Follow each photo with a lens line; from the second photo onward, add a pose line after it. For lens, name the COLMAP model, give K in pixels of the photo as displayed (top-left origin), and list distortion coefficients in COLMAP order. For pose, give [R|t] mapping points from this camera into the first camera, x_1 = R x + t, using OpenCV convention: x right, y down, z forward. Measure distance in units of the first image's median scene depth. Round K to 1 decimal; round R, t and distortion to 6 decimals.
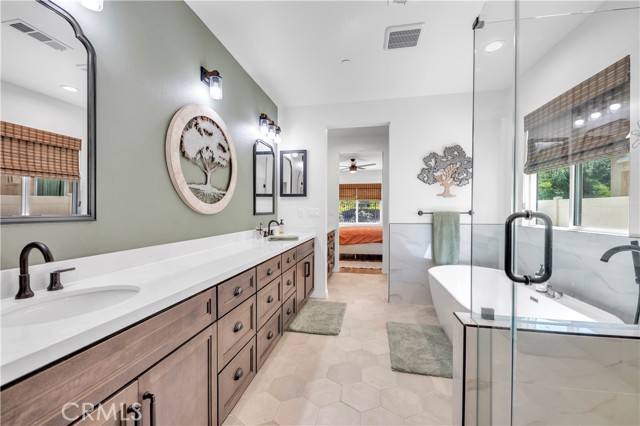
lens RADIAL K [[257.2, 0, 321.4], [0, 257.2, 214.2], [0, 0, 1]] dist [0.017341, -0.009150]
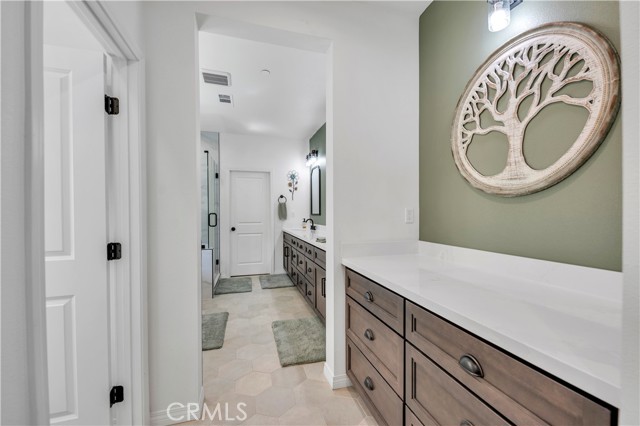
lens RADIAL K [[257.2, 0, 321.4], [0, 257.2, 214.2], [0, 0, 1]] dist [0.017341, -0.009150]
pose [[-0.887171, 0.008035, -0.461371, 0.410919], [-0.003548, 0.999700, 0.024232, -0.036637], [0.461428, 0.023135, -0.886876, 2.204290]]
